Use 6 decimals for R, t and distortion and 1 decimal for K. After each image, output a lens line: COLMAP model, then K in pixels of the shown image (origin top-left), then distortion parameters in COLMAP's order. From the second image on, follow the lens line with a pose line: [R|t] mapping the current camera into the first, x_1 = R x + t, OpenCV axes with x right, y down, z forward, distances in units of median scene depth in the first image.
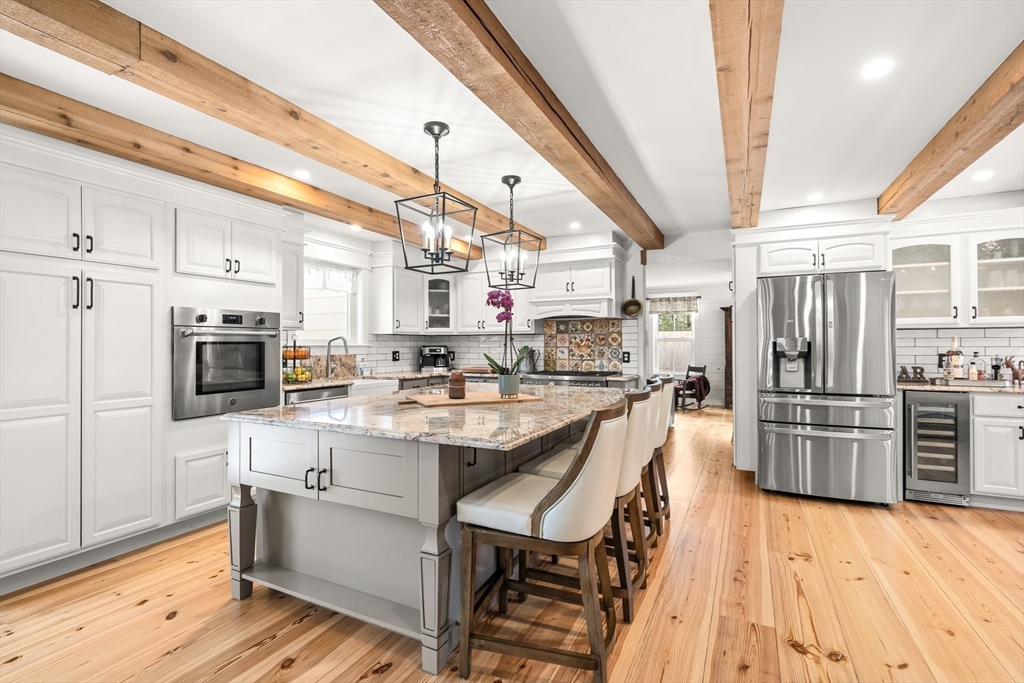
lens RADIAL K [[471.0, 0, 508.8], [0, 471.0, 342.2], [0, 0, 1]] dist [0.001978, 0.000274]
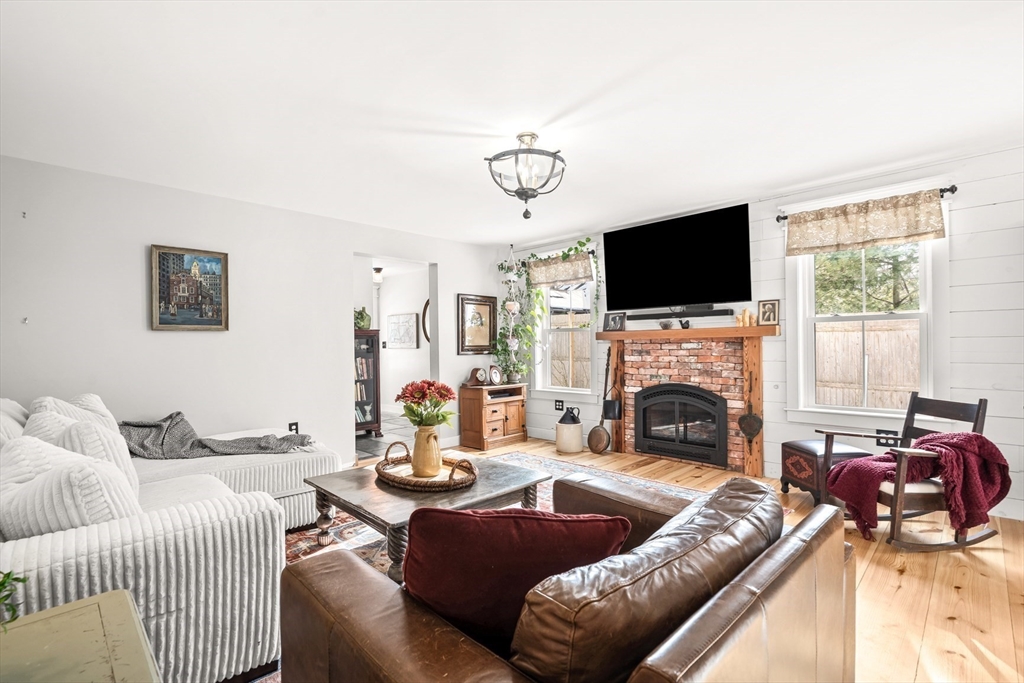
lens RADIAL K [[471.0, 0, 510.8], [0, 471.0, 342.7], [0, 0, 1]] dist [0.001978, 0.000274]
pose [[0.950042, -0.007657, -0.312029, 0.204359], [0.008949, 0.999956, 0.002710, 0.009187], [0.311995, -0.005367, 0.950069, 0.562502]]
